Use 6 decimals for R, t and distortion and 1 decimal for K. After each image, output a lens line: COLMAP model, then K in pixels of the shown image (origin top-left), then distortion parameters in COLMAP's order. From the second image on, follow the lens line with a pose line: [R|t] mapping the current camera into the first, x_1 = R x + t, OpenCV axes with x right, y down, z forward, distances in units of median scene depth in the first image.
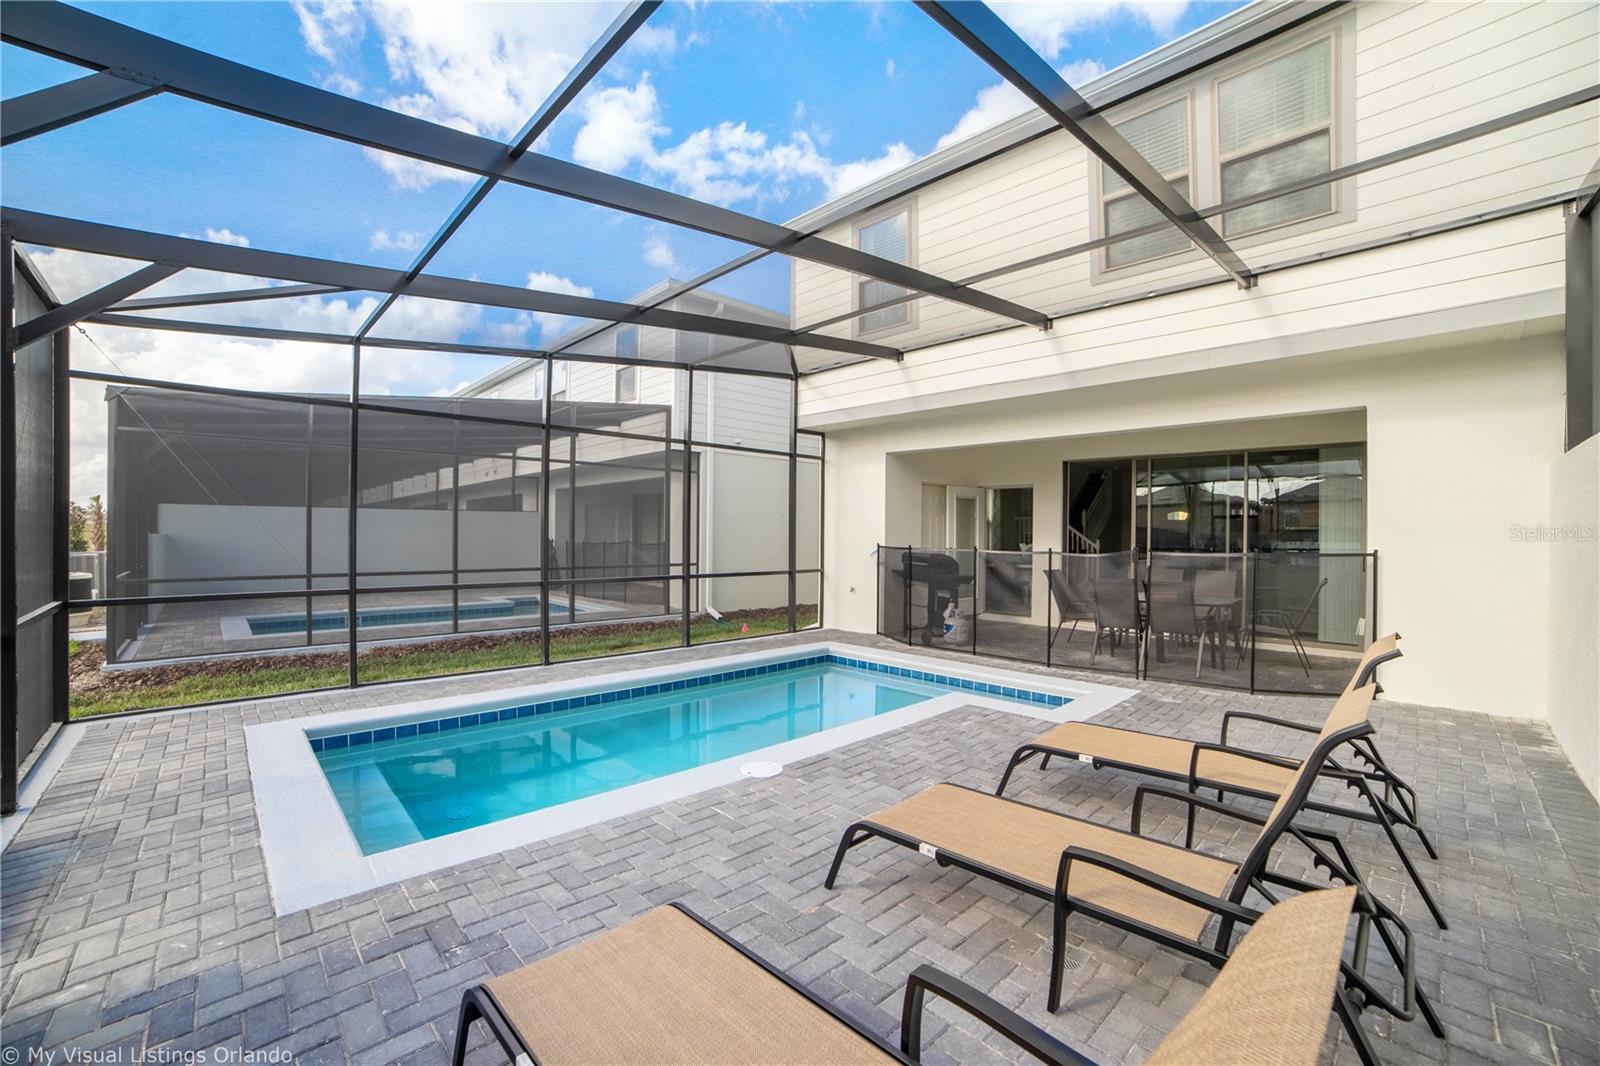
lens RADIAL K [[656.4, 0, 800.0], [0, 656.4, 533.0], [0, 0, 1]] dist [-0.058720, -0.000132]
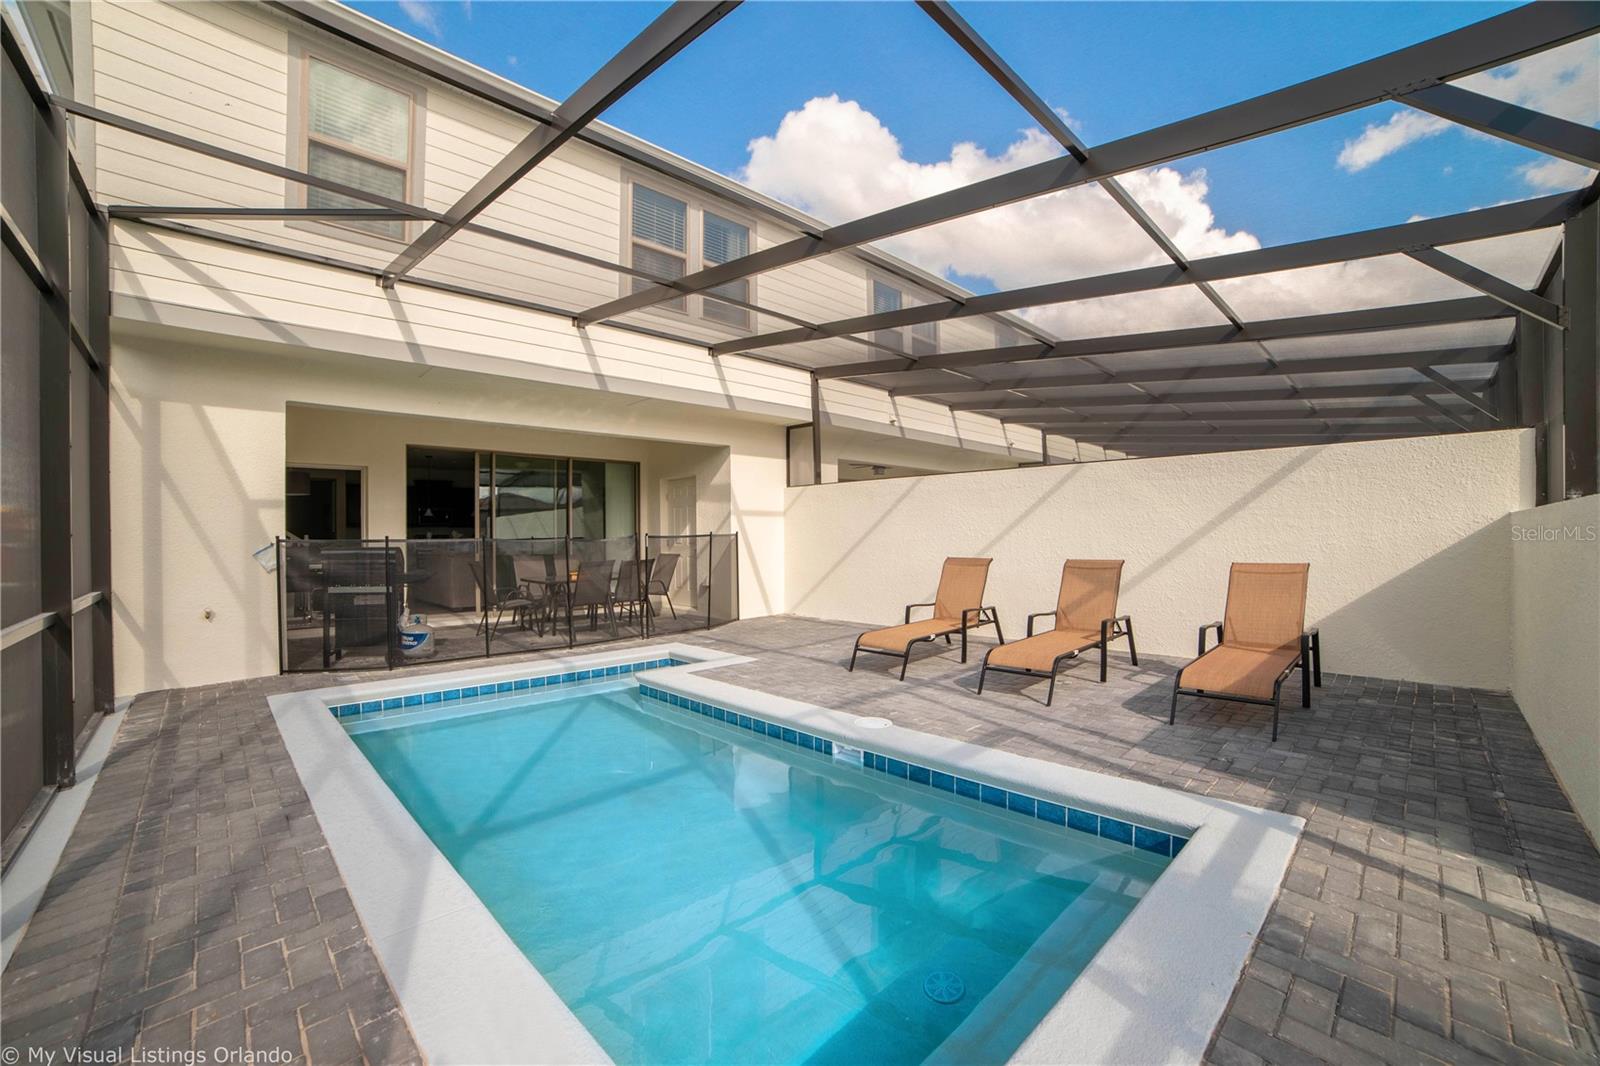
lens RADIAL K [[656.4, 0, 800.0], [0, 656.4, 533.0], [0, 0, 1]] dist [-0.058720, -0.000132]
pose [[-0.037707, -0.001006, 0.999288, -1.096865], [0.008322, 0.999964, 0.001320, 0.036124], [-0.999254, 0.008366, -0.037697, 1.096774]]
